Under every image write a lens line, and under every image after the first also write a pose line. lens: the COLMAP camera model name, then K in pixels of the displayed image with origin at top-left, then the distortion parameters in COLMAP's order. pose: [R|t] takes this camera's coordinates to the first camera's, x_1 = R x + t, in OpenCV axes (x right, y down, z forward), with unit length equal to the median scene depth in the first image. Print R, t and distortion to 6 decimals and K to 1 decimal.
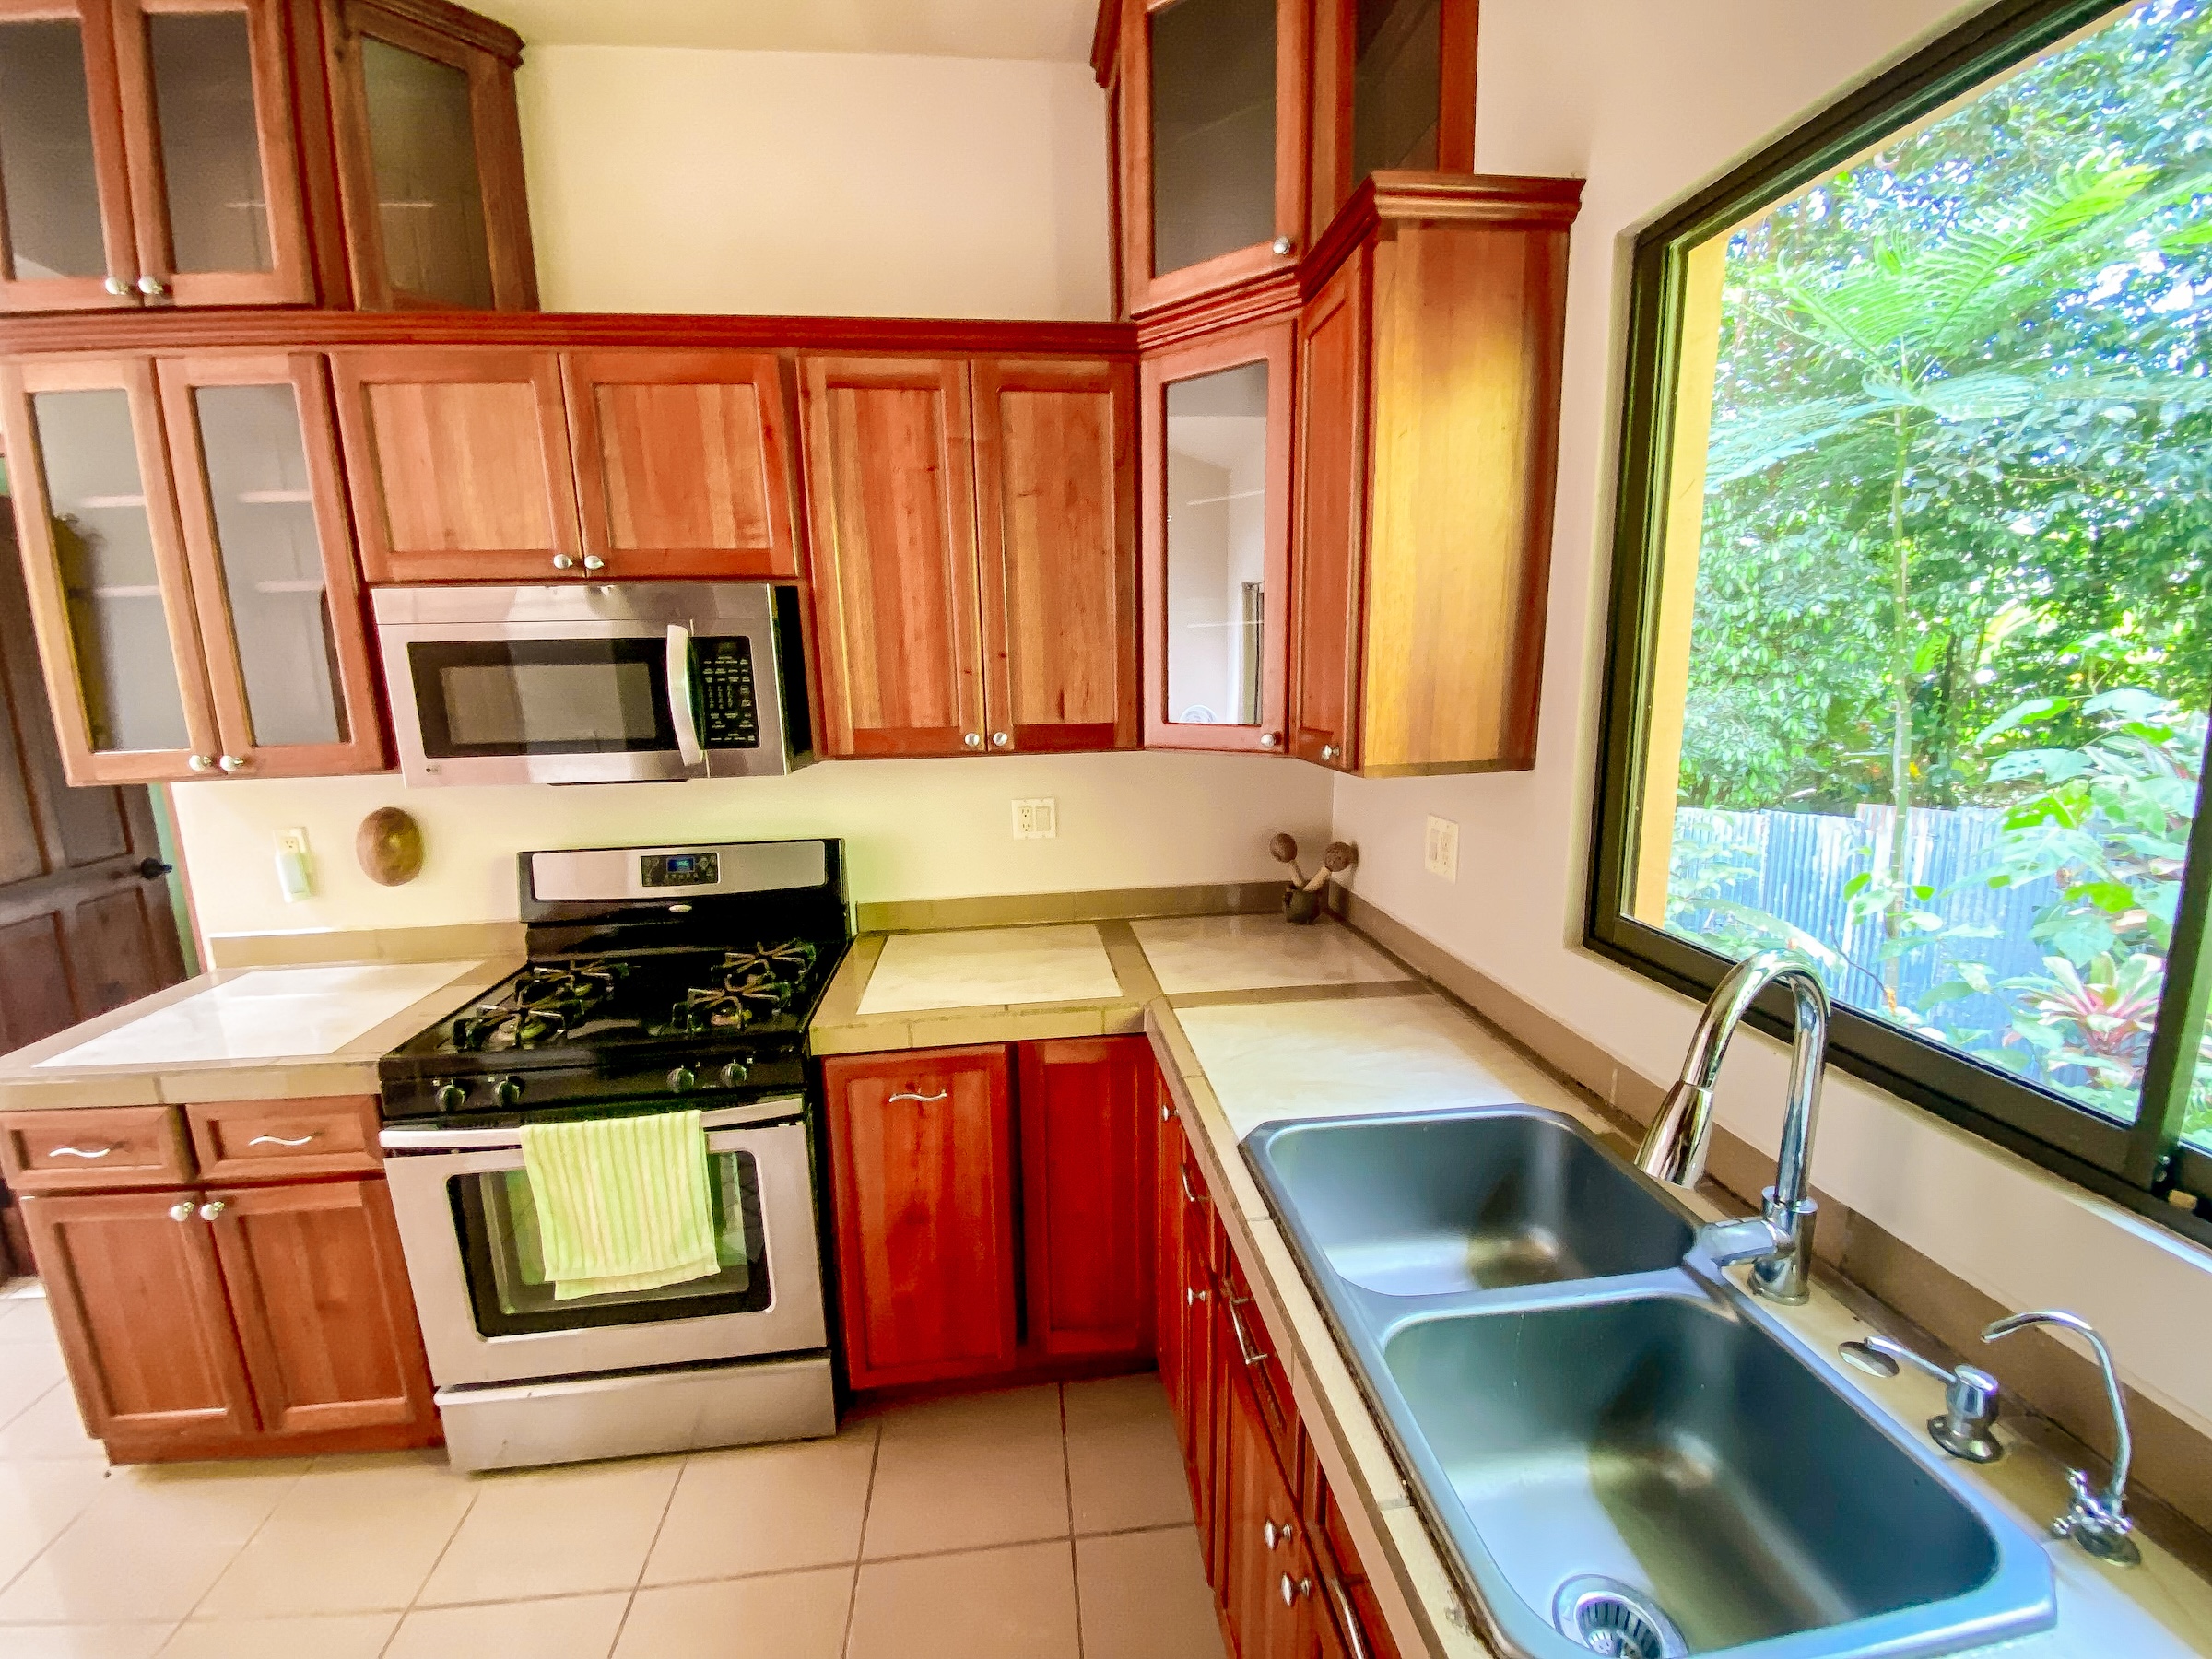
lens RADIAL K [[899.8, 0, 1106.0], [0, 899.8, 829.5], [0, 0, 1]] dist [0.064500, -0.049251]
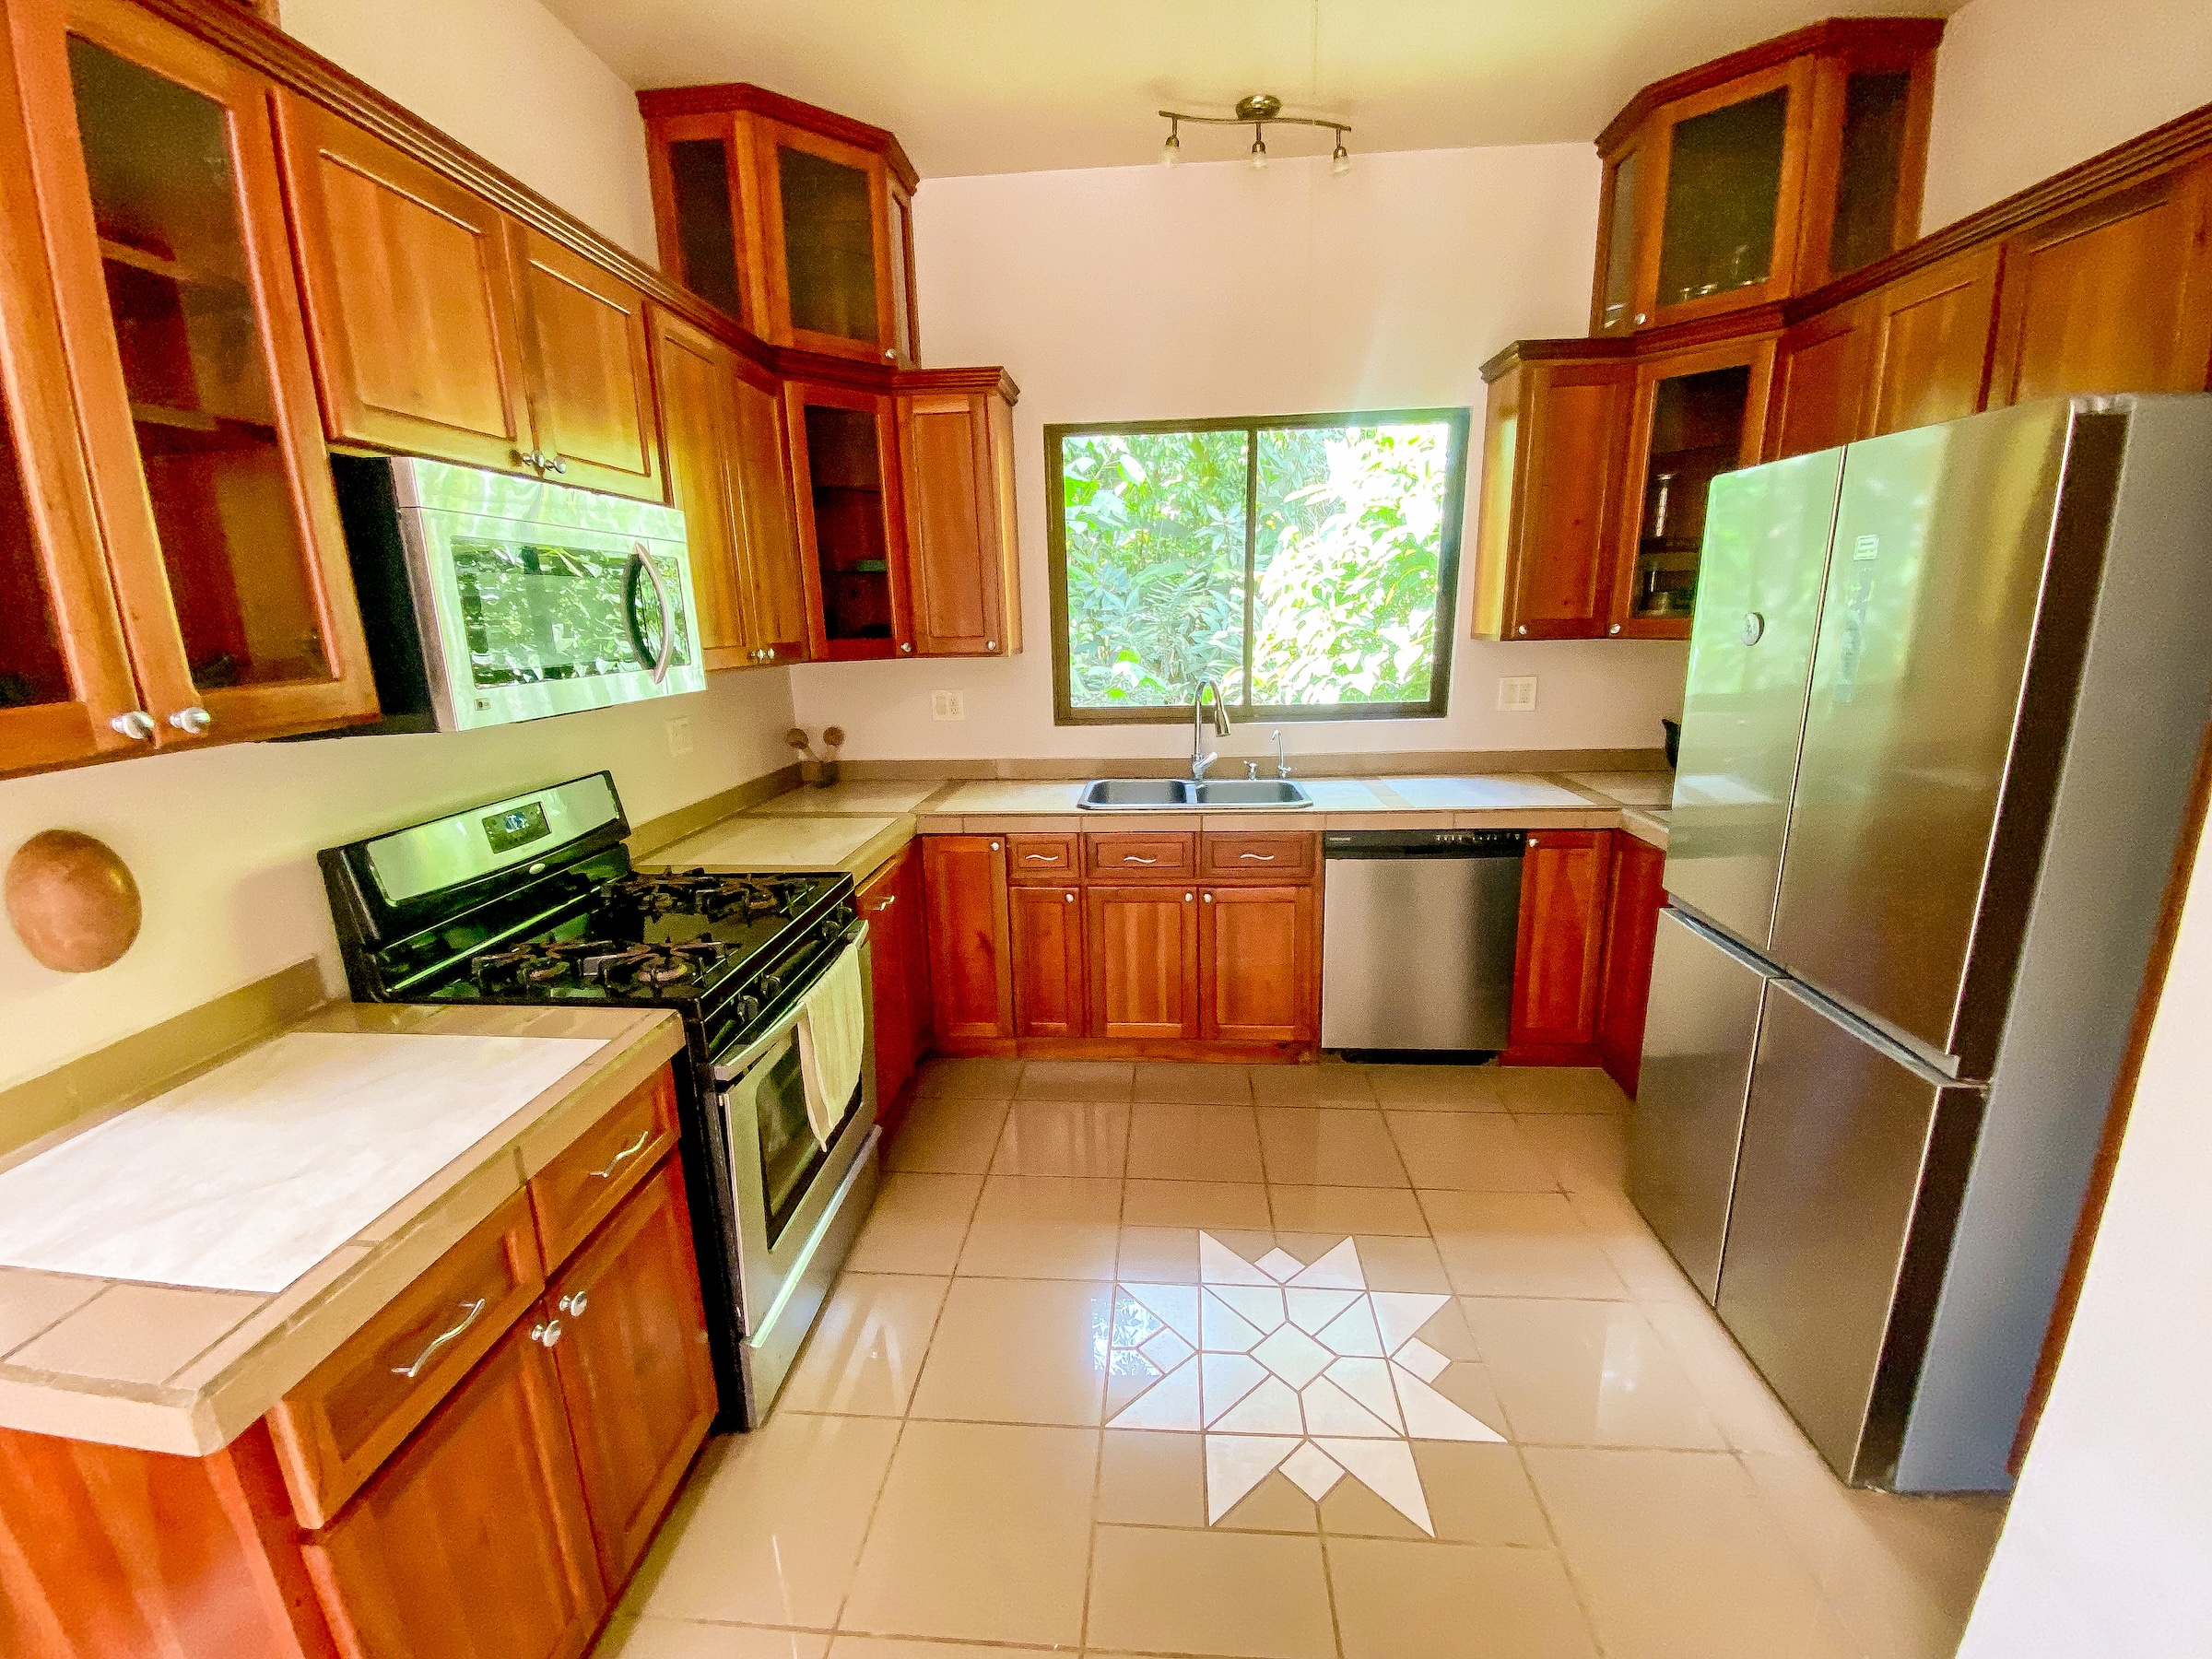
lens RADIAL K [[899.8, 0, 1106.0], [0, 899.8, 829.5], [0, 0, 1]] dist [0.064500, -0.049251]
pose [[0.193379, -0.213558, 0.957600, -1.219213], [0.197871, 0.964457, 0.175129, 0.005605], [-0.960964, 0.155615, 0.228762, 0.283559]]
